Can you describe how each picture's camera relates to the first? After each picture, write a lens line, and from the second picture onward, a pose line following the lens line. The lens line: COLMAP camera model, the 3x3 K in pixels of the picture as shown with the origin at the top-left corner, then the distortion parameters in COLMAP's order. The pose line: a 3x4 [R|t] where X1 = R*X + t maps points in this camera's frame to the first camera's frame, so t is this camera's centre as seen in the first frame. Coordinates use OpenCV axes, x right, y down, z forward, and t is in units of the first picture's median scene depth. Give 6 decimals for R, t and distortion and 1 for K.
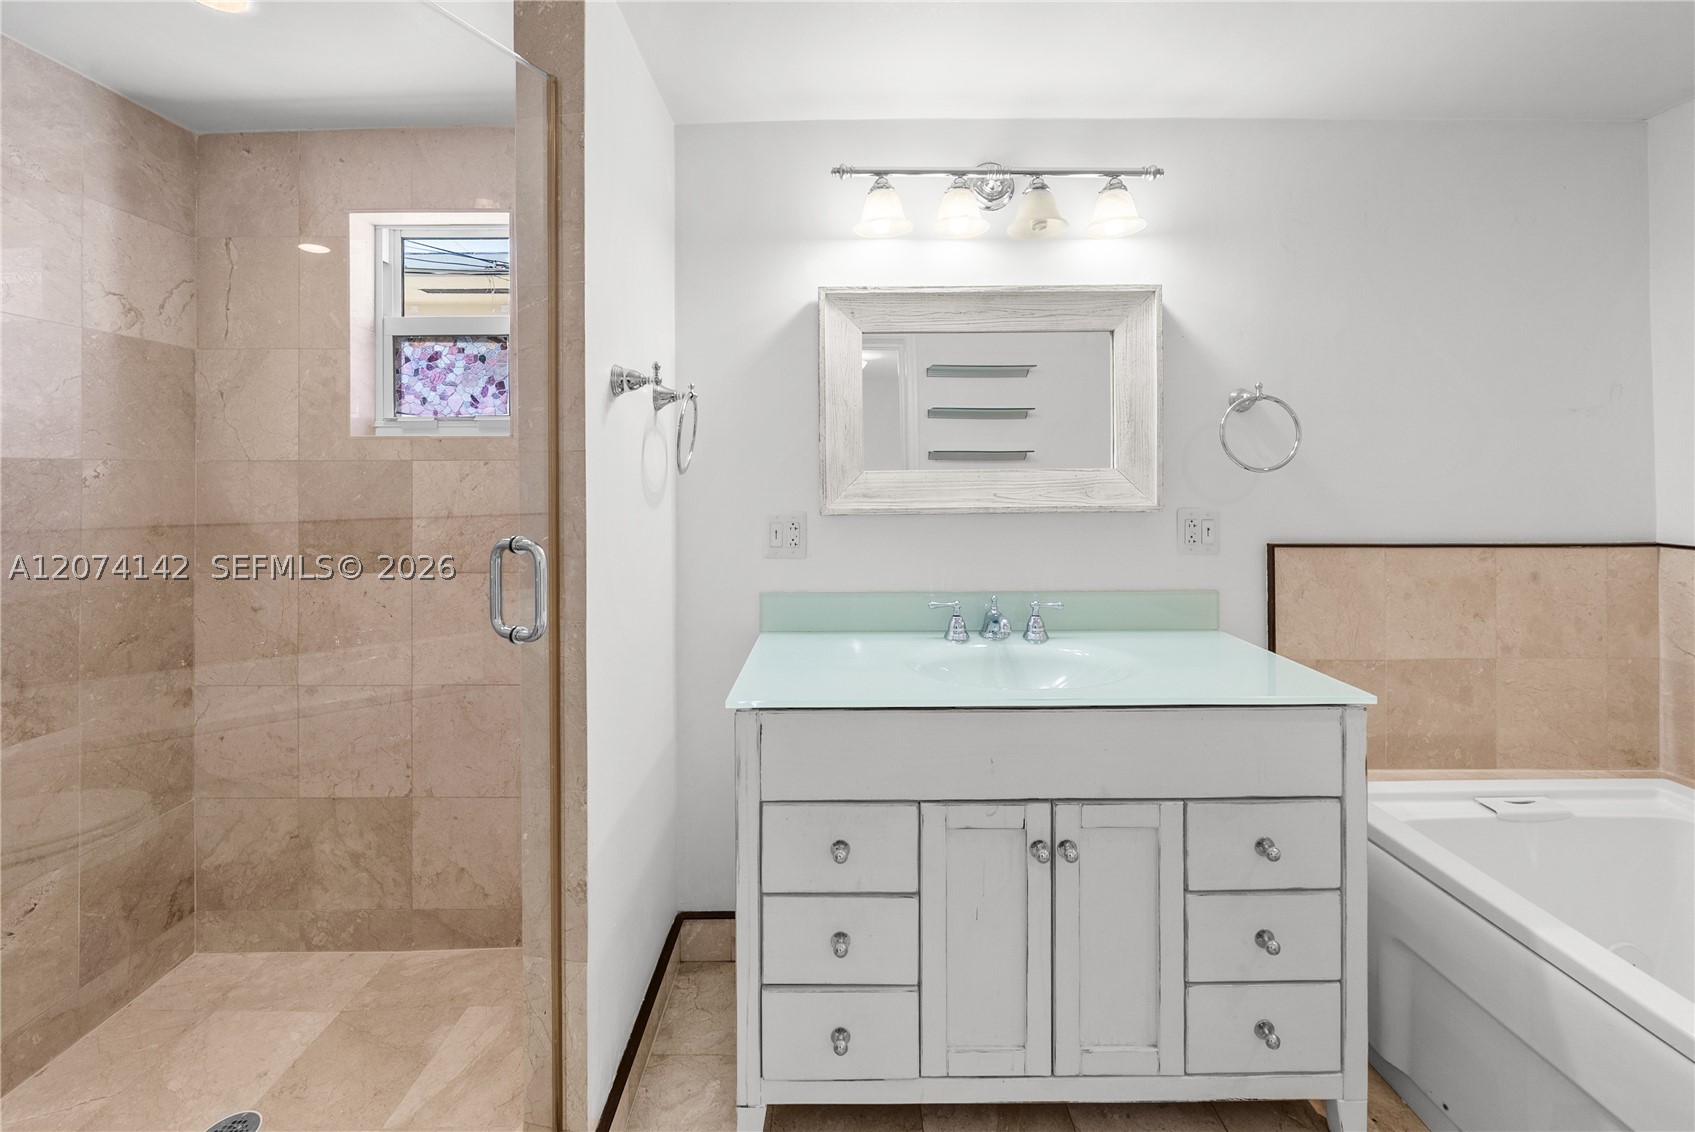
lens RADIAL K [[678.8, 0, 846.4], [0, 678.8, 472.3], [0, 0, 1]] dist [-0.002055, -0.000282]
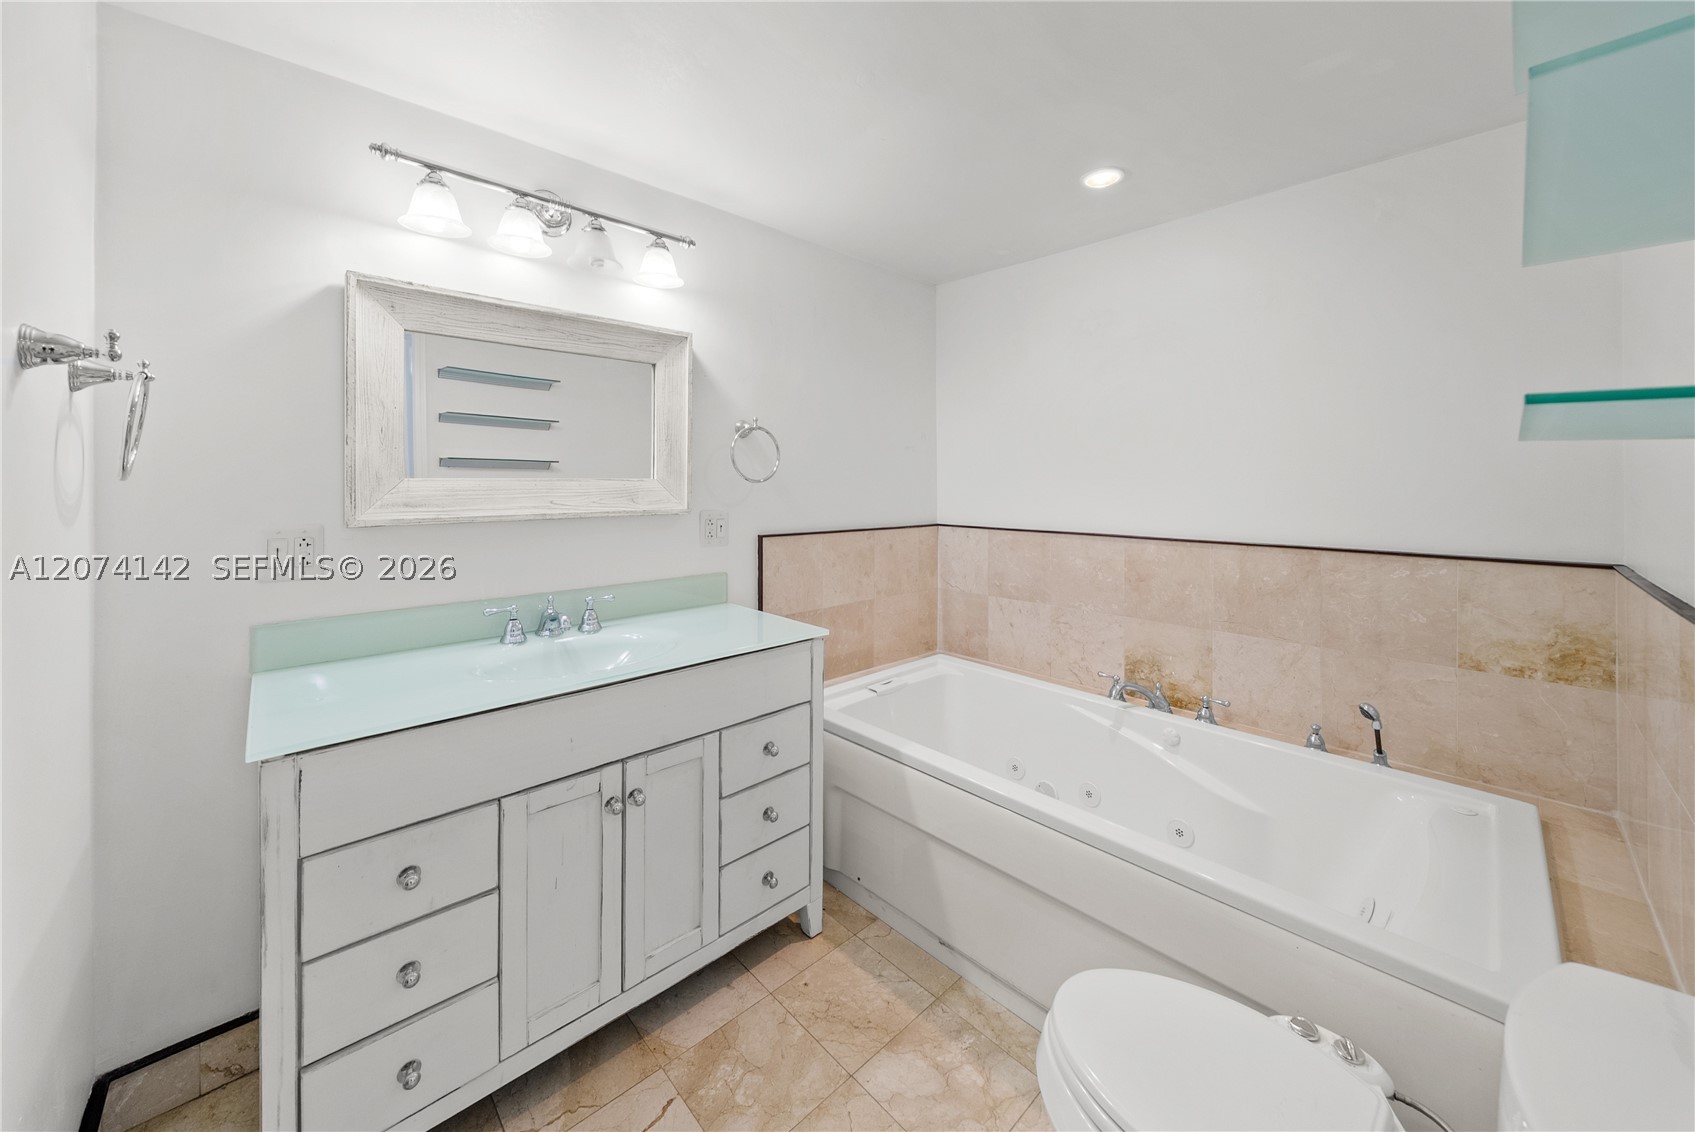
lens RADIAL K [[615.8, 0, 848.9], [0, 615.8, 486.4], [0, 0, 1]] dist [-0.000509, -0.000090]
pose [[0.729833, 0.002788, 0.683620, -0.108443], [-0.008031, 0.999958, 0.004496, -0.000078], [-0.683579, -0.008771, 0.729824, -0.035100]]
